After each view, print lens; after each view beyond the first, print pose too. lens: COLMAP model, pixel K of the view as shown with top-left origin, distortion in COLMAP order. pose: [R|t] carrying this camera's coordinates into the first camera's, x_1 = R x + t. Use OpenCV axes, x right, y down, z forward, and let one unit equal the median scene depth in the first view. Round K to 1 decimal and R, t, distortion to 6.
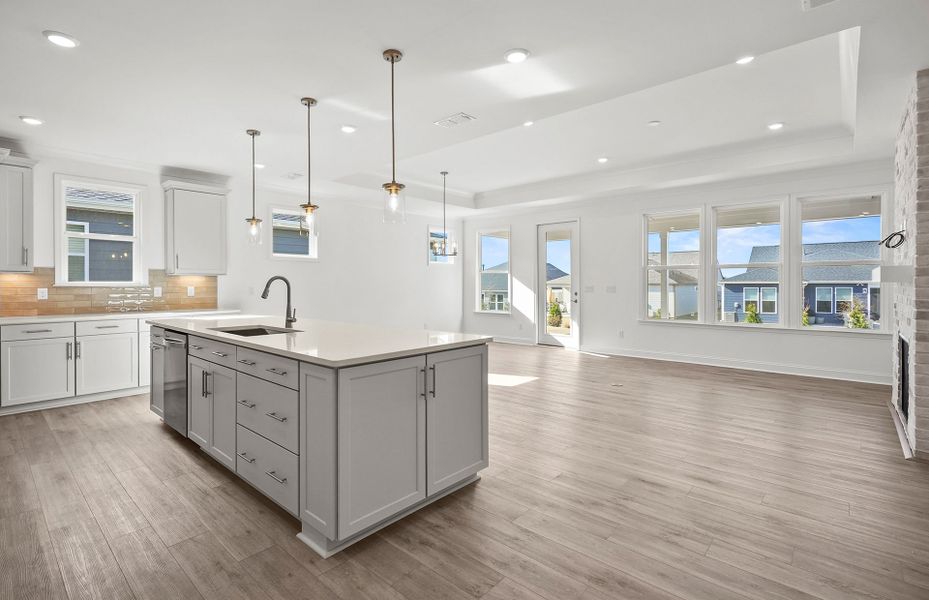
lens RADIAL K [[432.0, 0, 453.3], [0, 432.0, 284.5], [0, 0, 1]] dist [-0.000659, 0.000730]
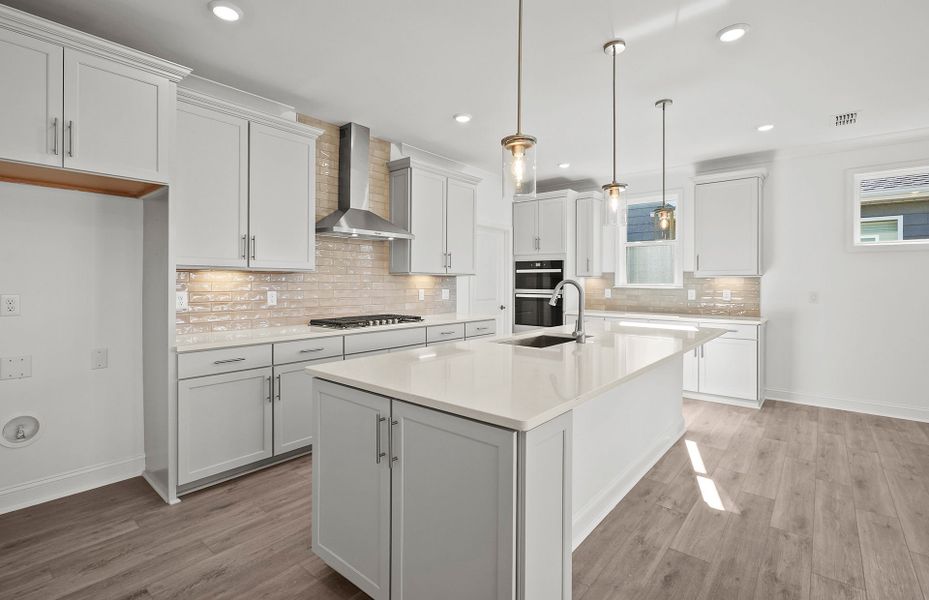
lens RADIAL K [[432.0, 0, 464.4], [0, 432.0, 284.8], [0, 0, 1]] dist [-0.000659, 0.000730]
pose [[0.040485, 0.007364, -0.999153, 0.294550], [-0.005569, 0.999959, 0.007144, -0.010146], [0.999165, 0.005275, 0.040525, 0.521900]]
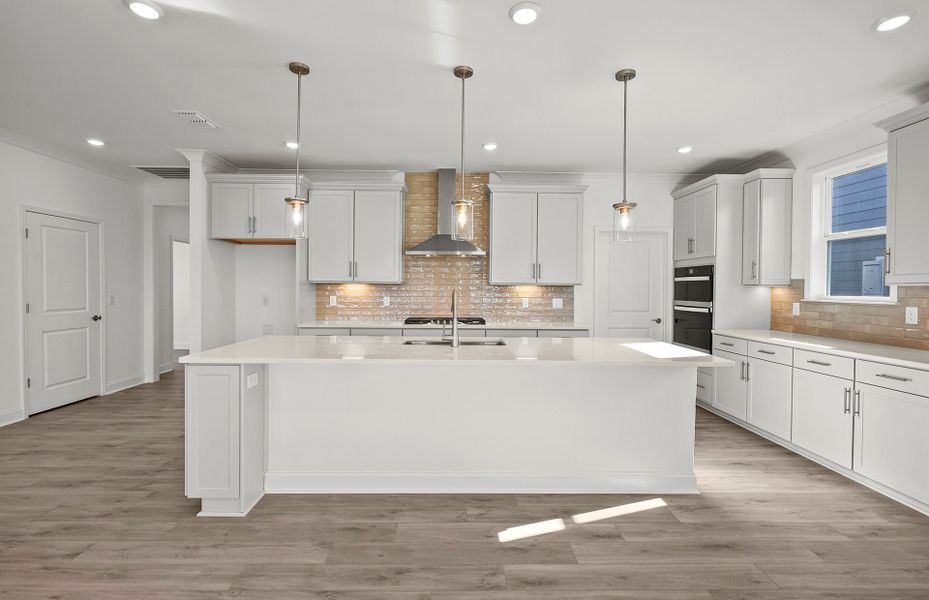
lens RADIAL K [[432.0, 0, 461.8], [0, 432.0, 290.9], [0, 0, 1]] dist [-0.000659, 0.000730]
pose [[-0.729533, -0.001104, -0.683944, 0.157316], [-0.008475, 0.999937, 0.007425, -0.016549], [0.683893, 0.011213, -0.729496, 1.163278]]
